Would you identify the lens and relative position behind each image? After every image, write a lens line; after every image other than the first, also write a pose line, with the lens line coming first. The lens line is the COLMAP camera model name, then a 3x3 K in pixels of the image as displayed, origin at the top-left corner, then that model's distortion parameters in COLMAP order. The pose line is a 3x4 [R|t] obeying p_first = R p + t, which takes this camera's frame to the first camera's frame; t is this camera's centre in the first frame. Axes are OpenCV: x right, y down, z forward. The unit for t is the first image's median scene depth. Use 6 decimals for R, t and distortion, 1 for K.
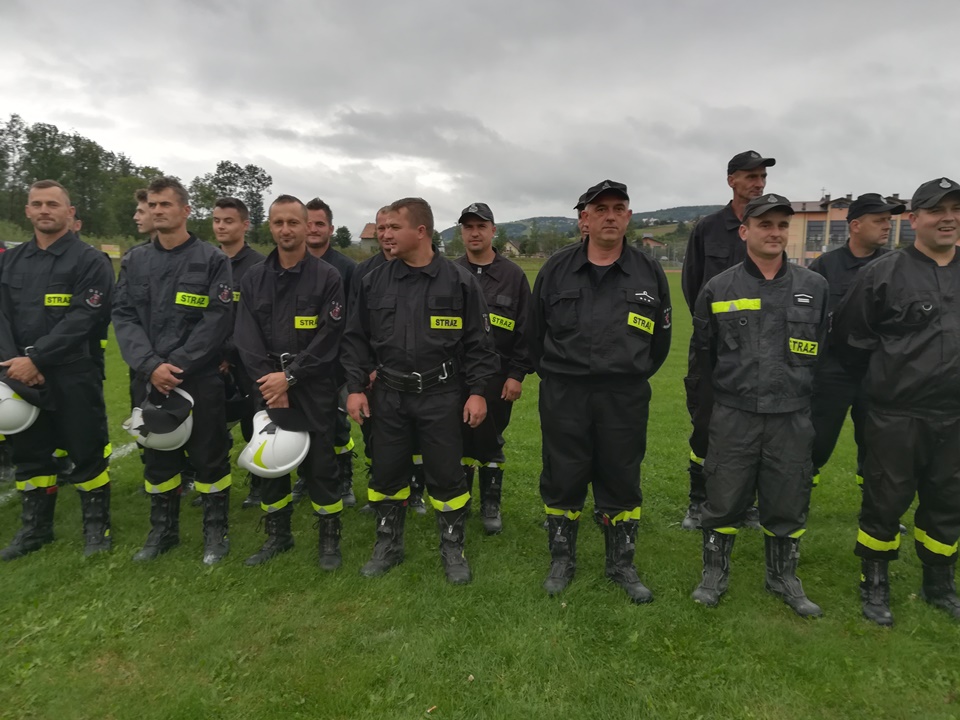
lens RADIAL K [[741.8, 0, 478.3], [0, 741.8, 386.1], [0, 0, 1]] dist [0.074651, -0.082255]
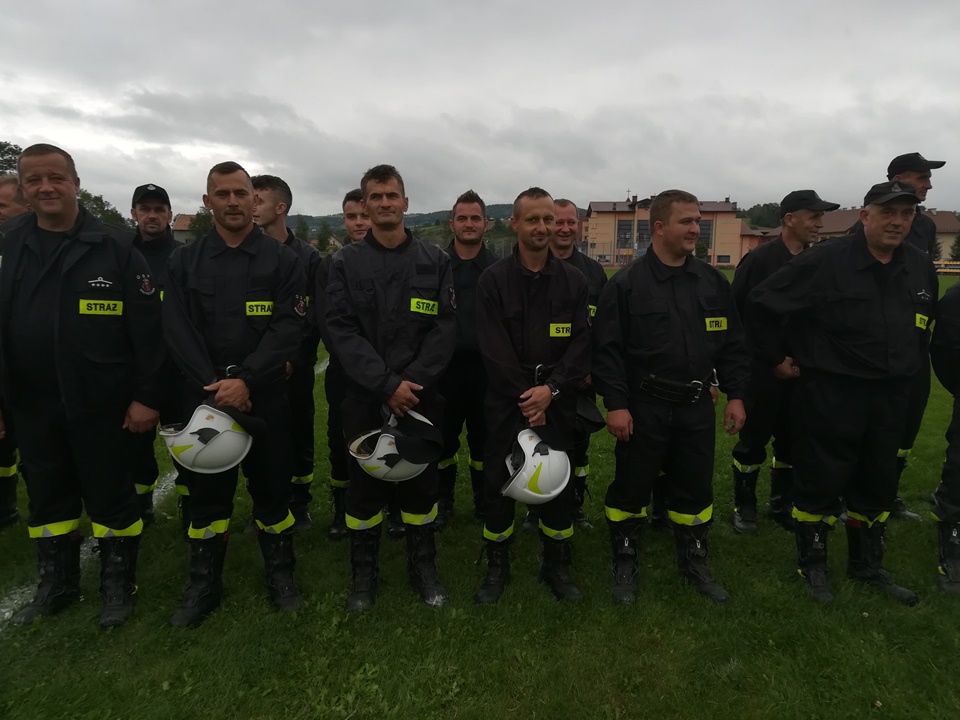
lens RADIAL K [[741.8, 0, 475.5], [0, 741.8, 393.3], [0, 0, 1]] dist [0.074651, -0.082255]
pose [[0.971826, -0.039759, 0.232322, -0.493766], [0.036027, 0.999145, 0.020284, -0.027521], [-0.232930, -0.011342, 0.972427, 0.133136]]
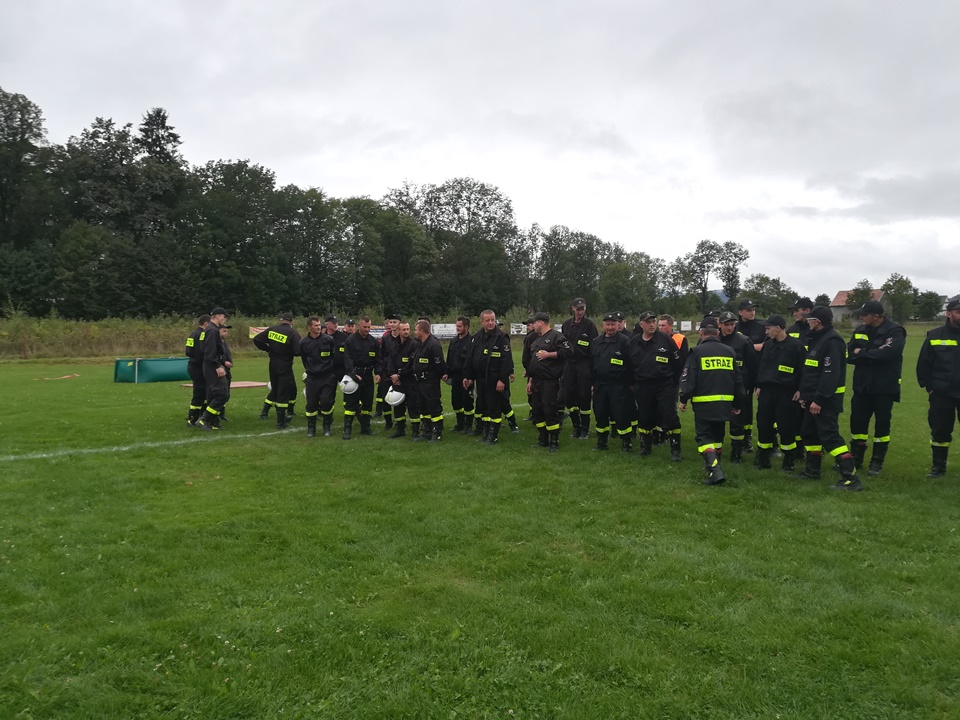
lens RADIAL K [[741.8, 0, 483.5], [0, 741.8, 370.2], [0, 0, 1]] dist [0.074651, -0.082255]
pose [[0.812474, 0.011057, -0.582893, 1.179262], [-0.077622, 0.992970, -0.089358, 0.152756], [0.577807, 0.117846, 0.807621, -0.865670]]
